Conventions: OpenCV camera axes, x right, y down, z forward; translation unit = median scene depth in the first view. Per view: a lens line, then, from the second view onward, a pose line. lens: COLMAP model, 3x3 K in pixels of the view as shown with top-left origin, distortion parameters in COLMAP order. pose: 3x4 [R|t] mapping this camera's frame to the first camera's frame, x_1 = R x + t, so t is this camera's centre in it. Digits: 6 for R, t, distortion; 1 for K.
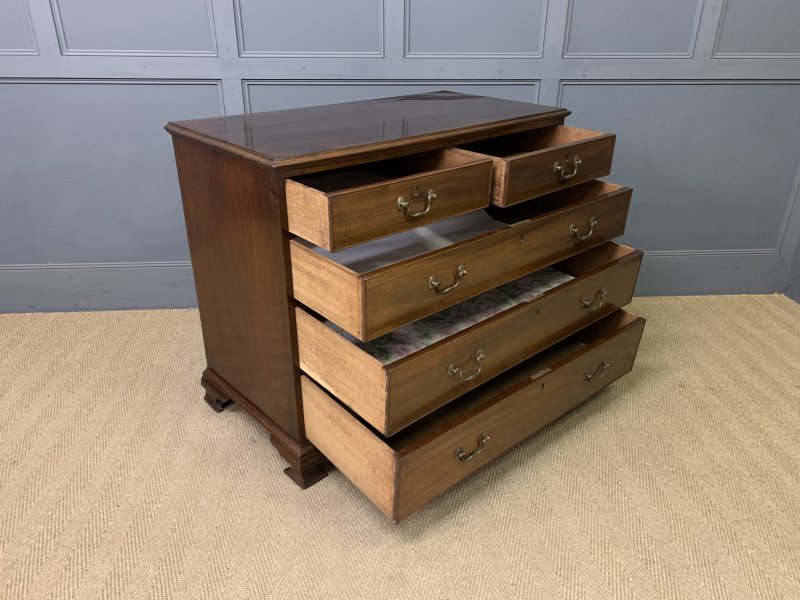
lens RADIAL K [[615.2, 0, 401.2], [0, 615.2, 304.5], [0, 0, 1]] dist [0.029374, -0.018698]
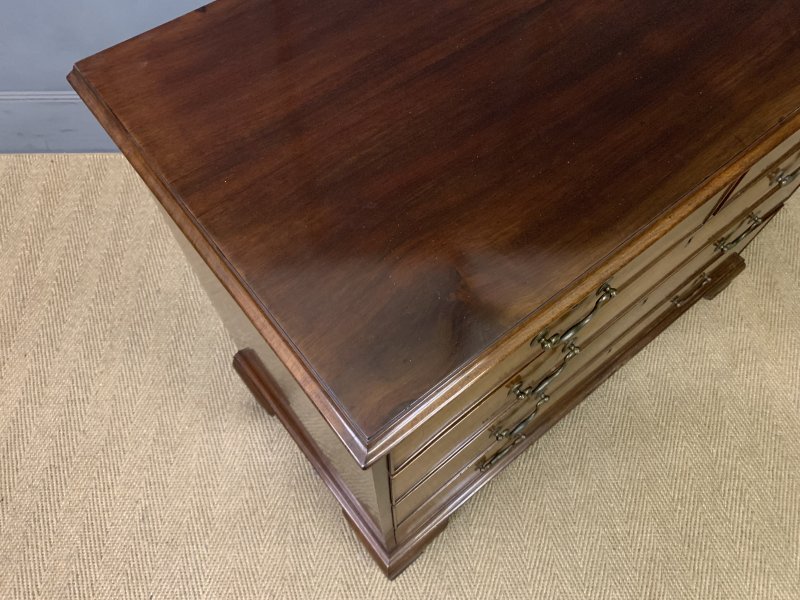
lens RADIAL K [[615.2, 0, 403.2], [0, 615.2, 293.3], [0, 0, 1]] dist [0.029374, -0.018698]
pose [[0.998033, 0.052335, -0.034508, -0.103884], [-0.023247, 0.820213, 0.571586, -0.309578], [0.058218, -0.569659, 0.819816, 0.447094]]
